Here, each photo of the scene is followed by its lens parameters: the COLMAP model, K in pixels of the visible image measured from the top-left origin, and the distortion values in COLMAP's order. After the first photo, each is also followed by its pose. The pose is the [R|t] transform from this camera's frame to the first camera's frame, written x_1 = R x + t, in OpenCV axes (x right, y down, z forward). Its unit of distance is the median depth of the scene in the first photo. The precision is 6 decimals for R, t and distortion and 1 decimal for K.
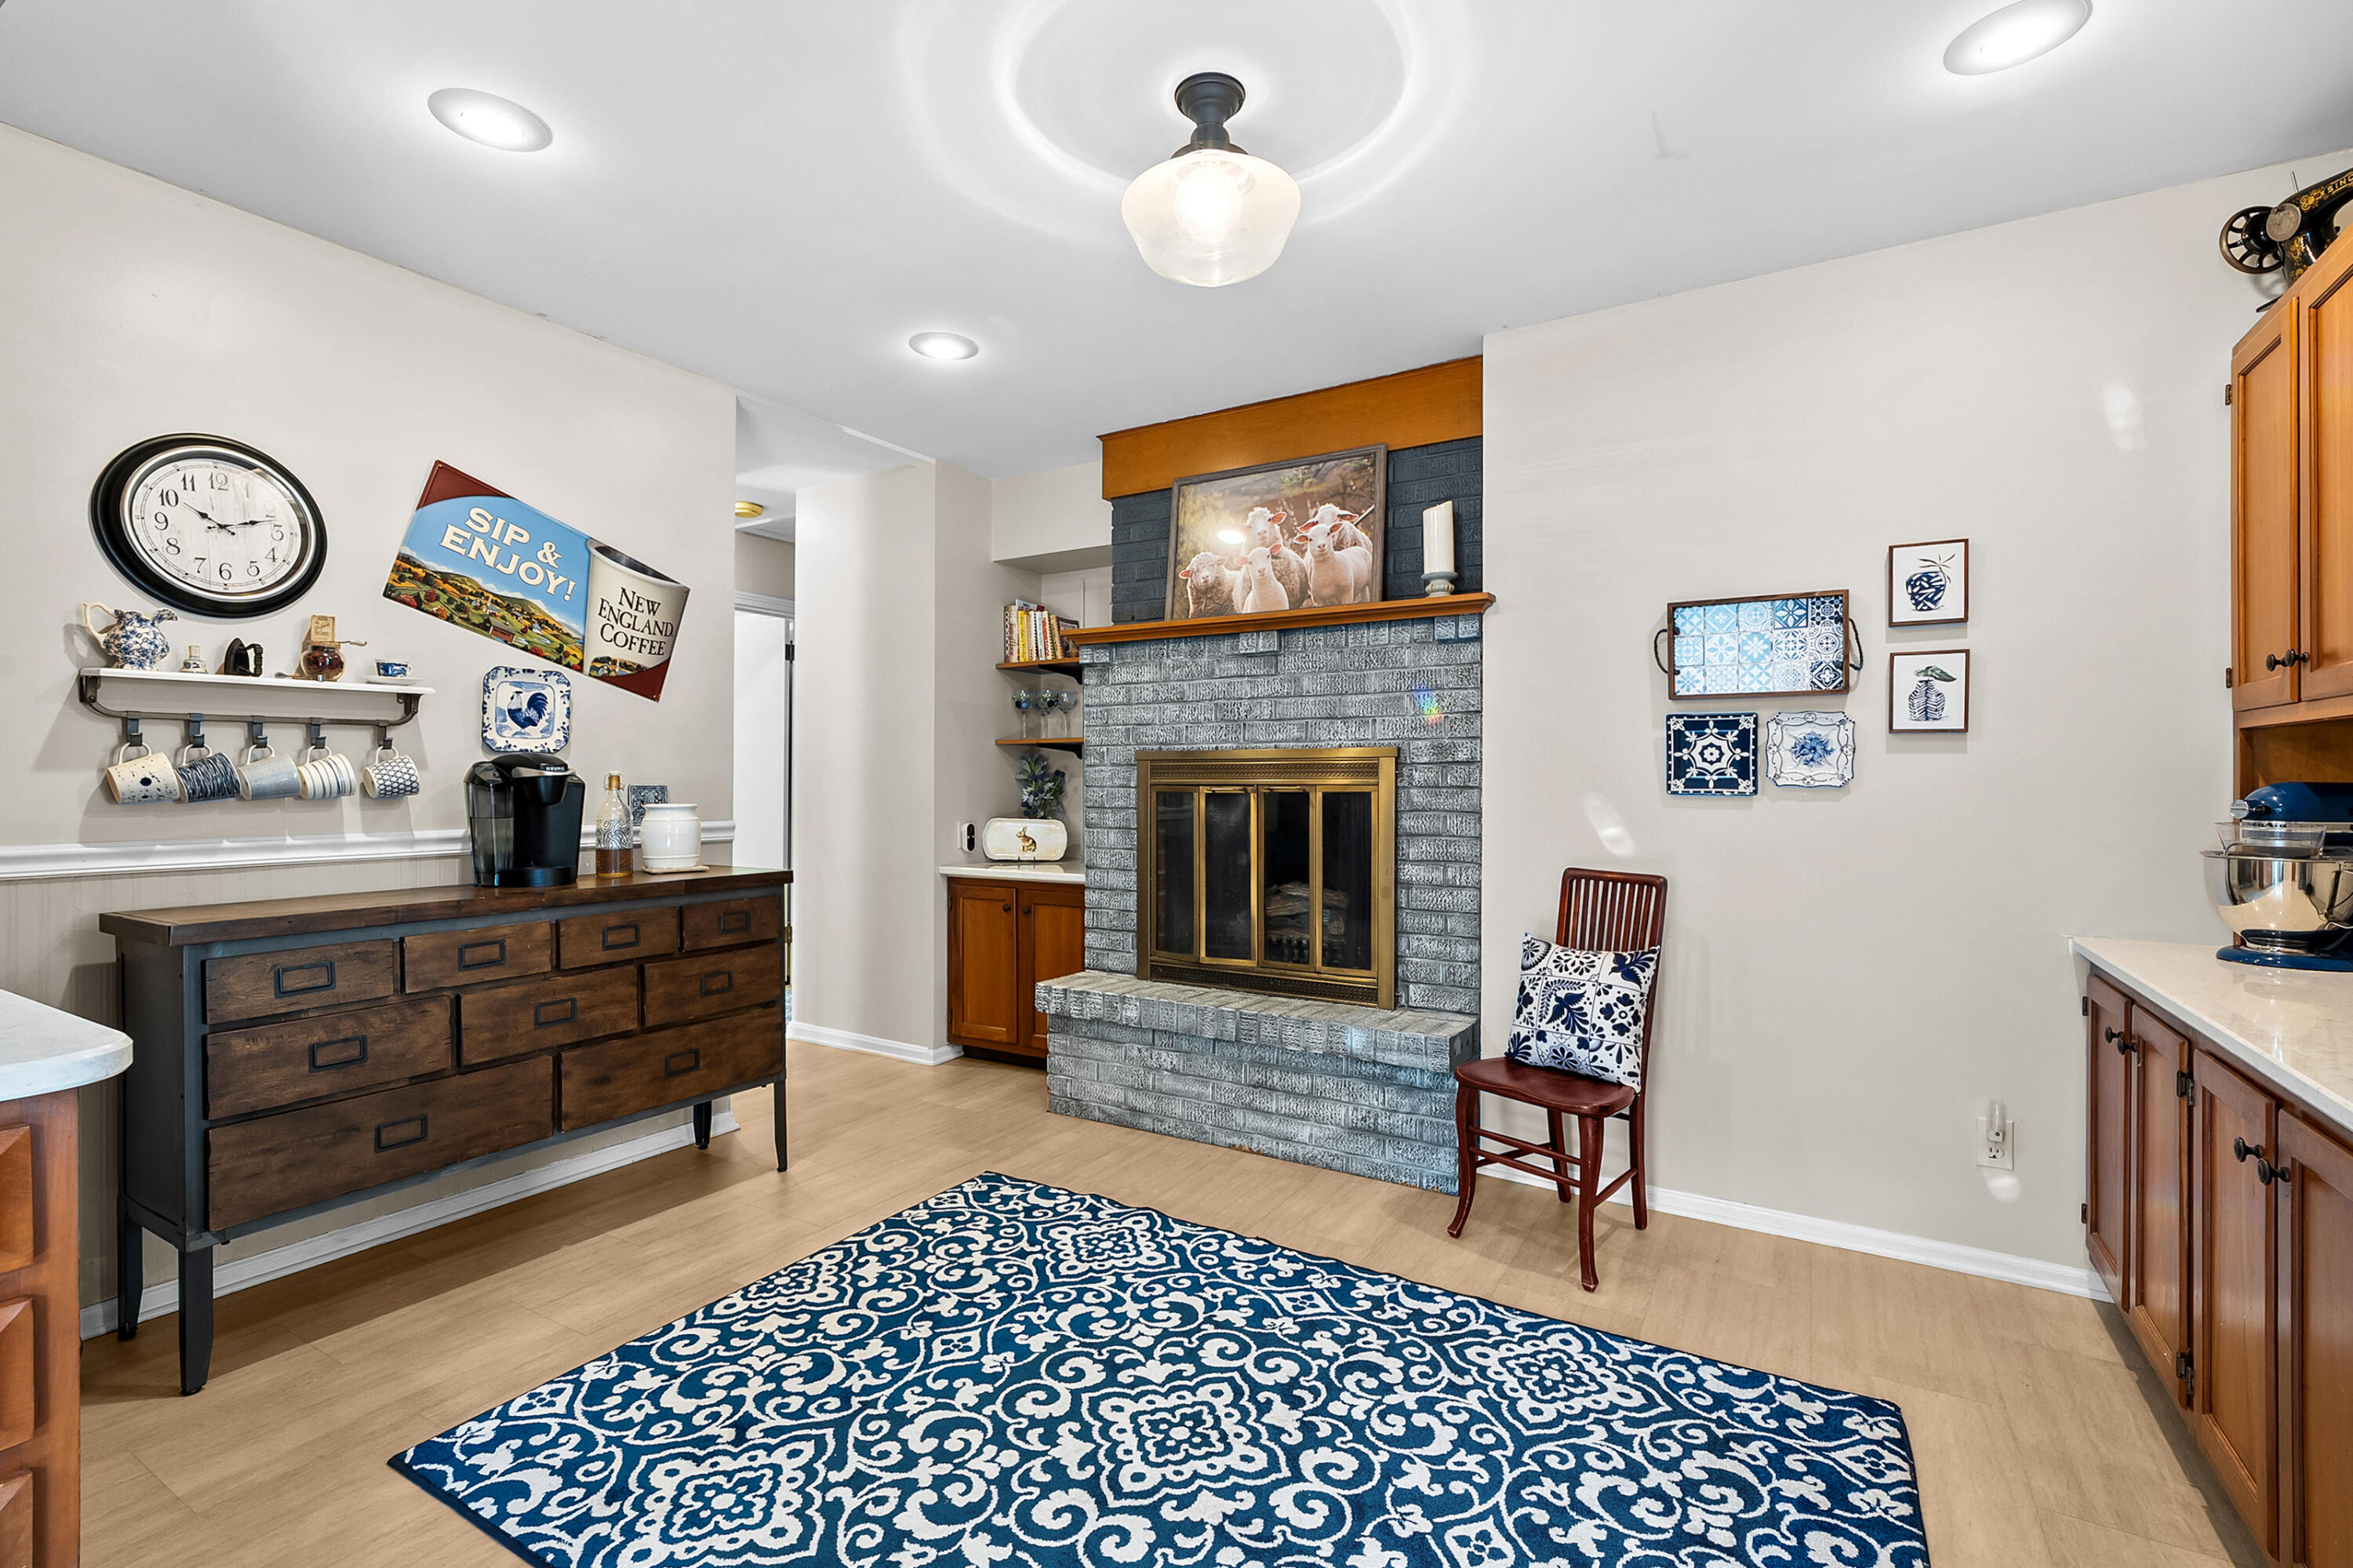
lens RADIAL K [[1064.9, 0, 1168.3], [0, 1064.9, 790.7], [0, 0, 1]] dist [0.000607, 0.000274]
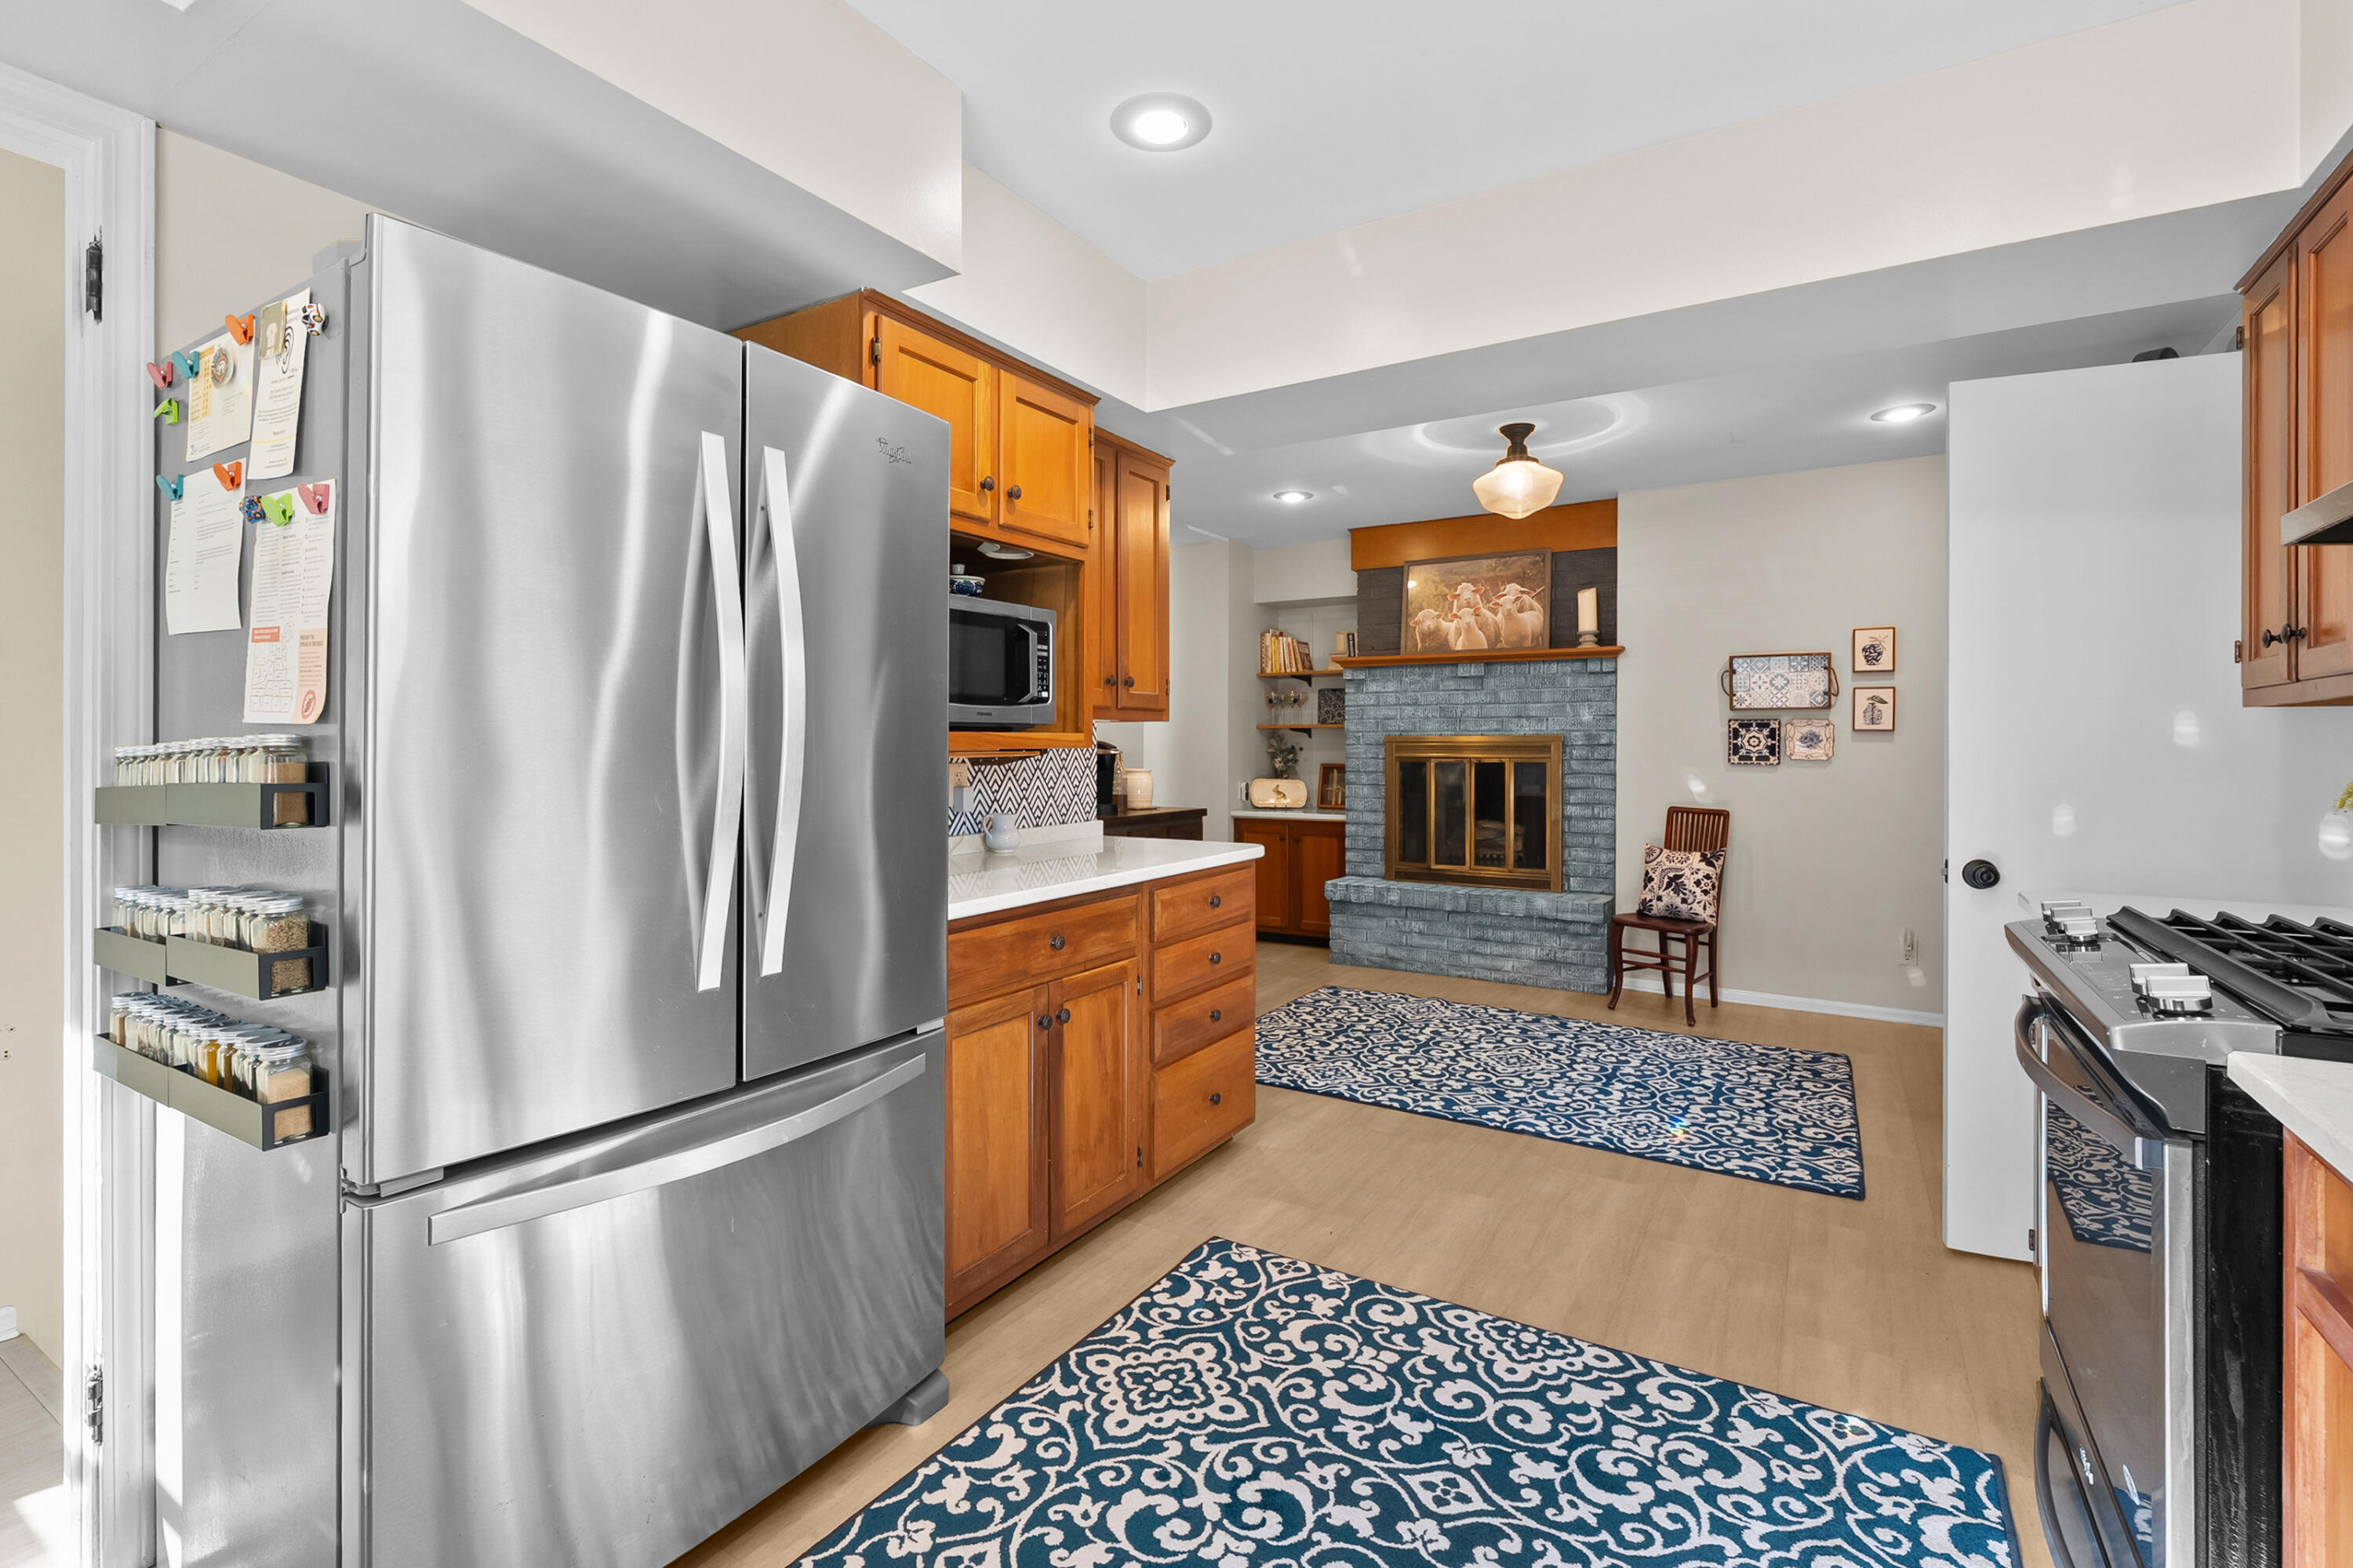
lens RADIAL K [[1060.6, 0, 1173.7], [0, 1060.6, 769.1], [0, 0, 1]] dist [-0.004371, 0.000095]
pose [[0.999820, 0.001198, 0.018951, -0.419566], [-0.001421, 0.999930, 0.011765, -0.006736], [-0.018936, -0.011790, 0.999751, -0.638499]]
